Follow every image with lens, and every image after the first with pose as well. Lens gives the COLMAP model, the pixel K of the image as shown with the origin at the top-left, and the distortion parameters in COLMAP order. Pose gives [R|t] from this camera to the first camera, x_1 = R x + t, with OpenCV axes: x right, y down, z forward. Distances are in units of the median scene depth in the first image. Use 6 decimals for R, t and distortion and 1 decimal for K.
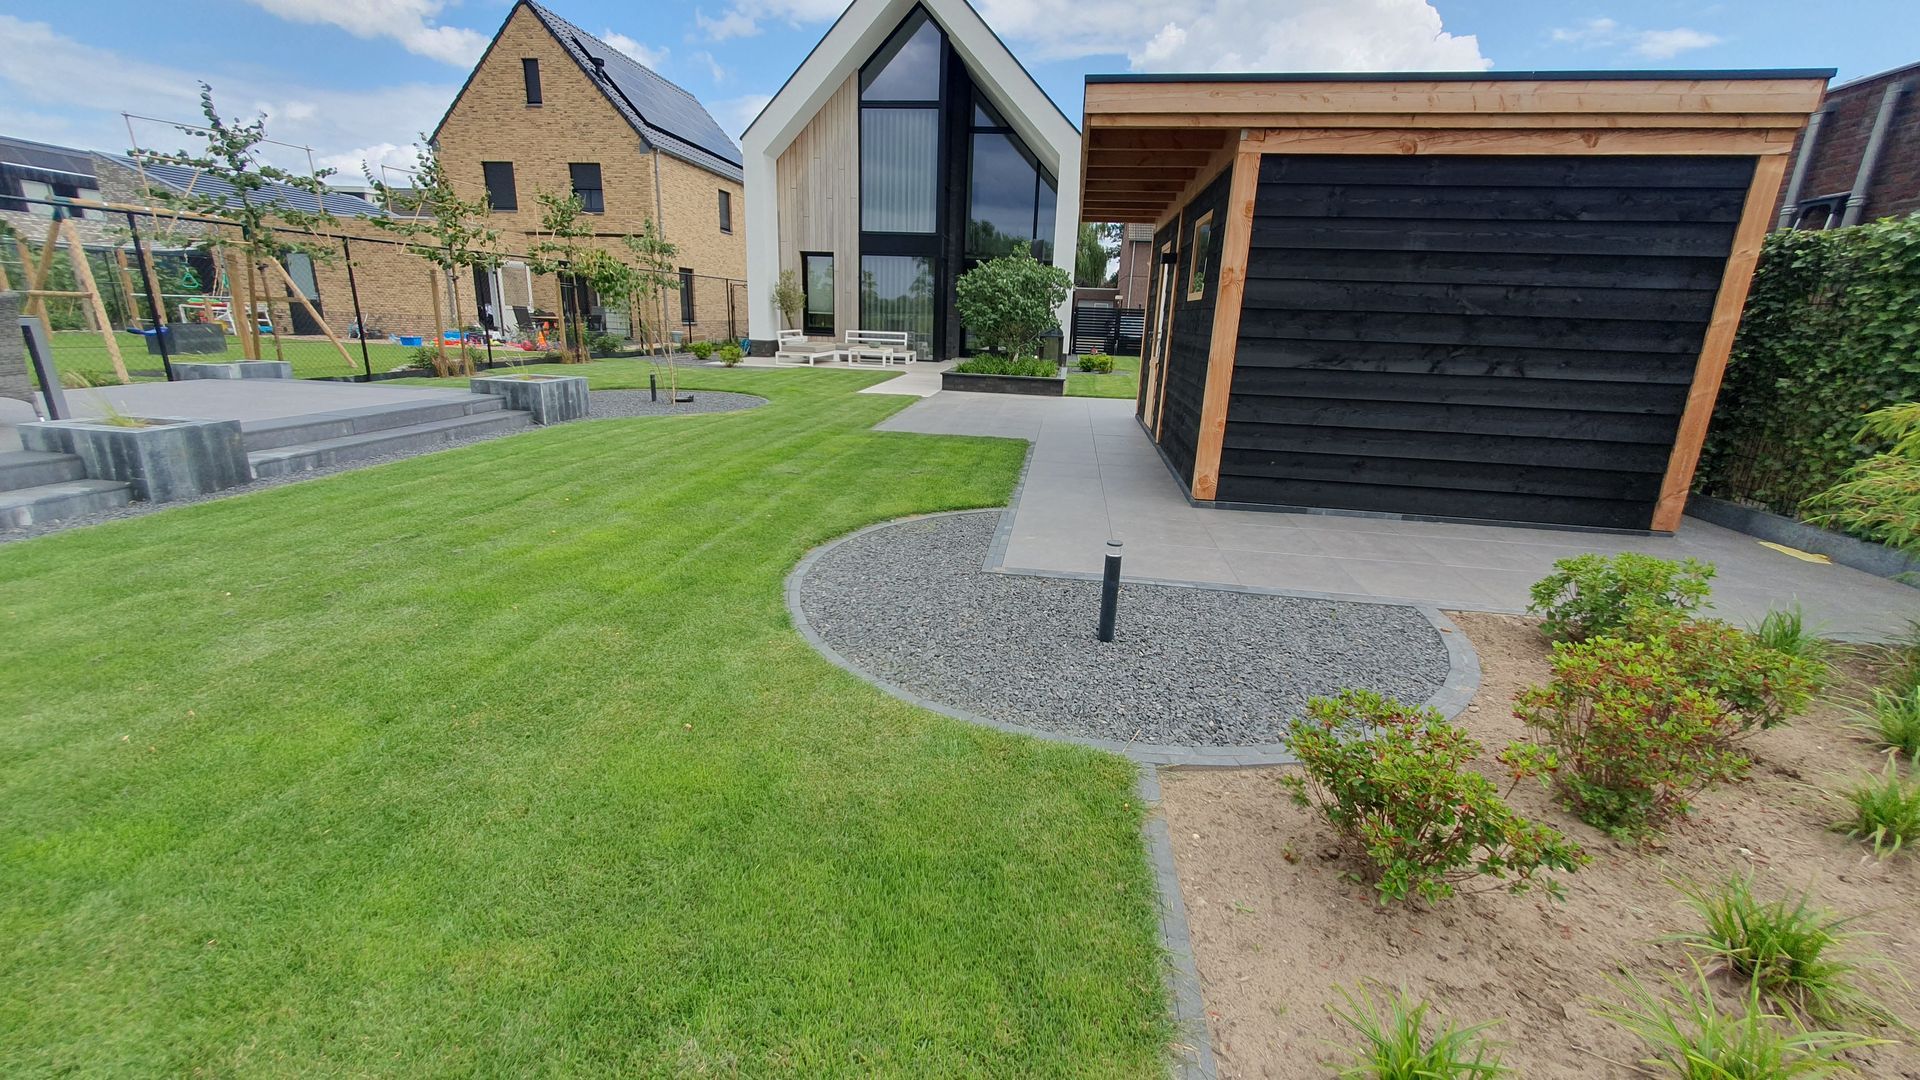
lens RADIAL K [[773.3, 0, 956.3], [0, 773.3, 539.7], [0, 0, 1]] dist [-0.000703, -0.000206]
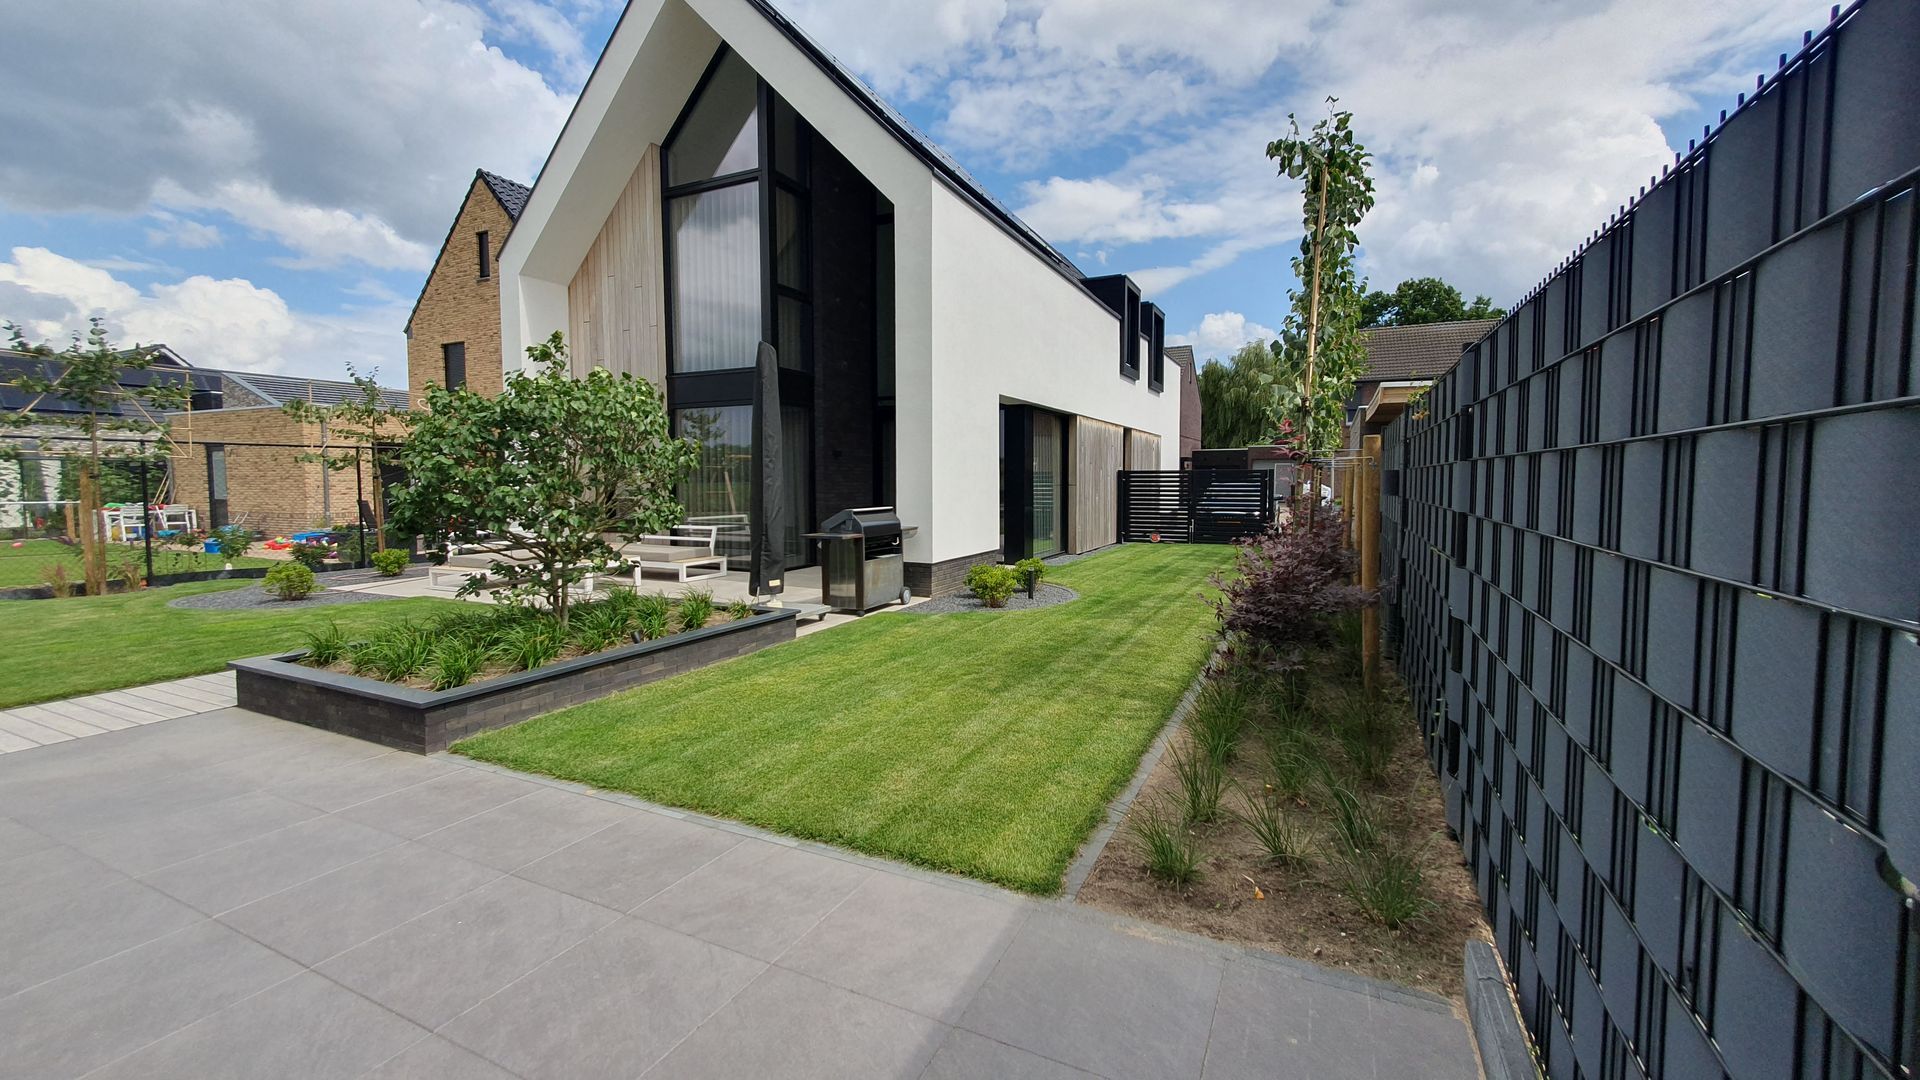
lens RADIAL K [[773.3, 0, 963.7], [0, 773.3, 535.0], [0, 0, 1]] dist [-0.000703, -0.000206]
pose [[0.956818, -0.020048, -0.289994, 0.257516], [-0.042853, 0.976990, -0.208933, -0.124910], [0.287510, 0.212339, 0.933943, 0.432833]]
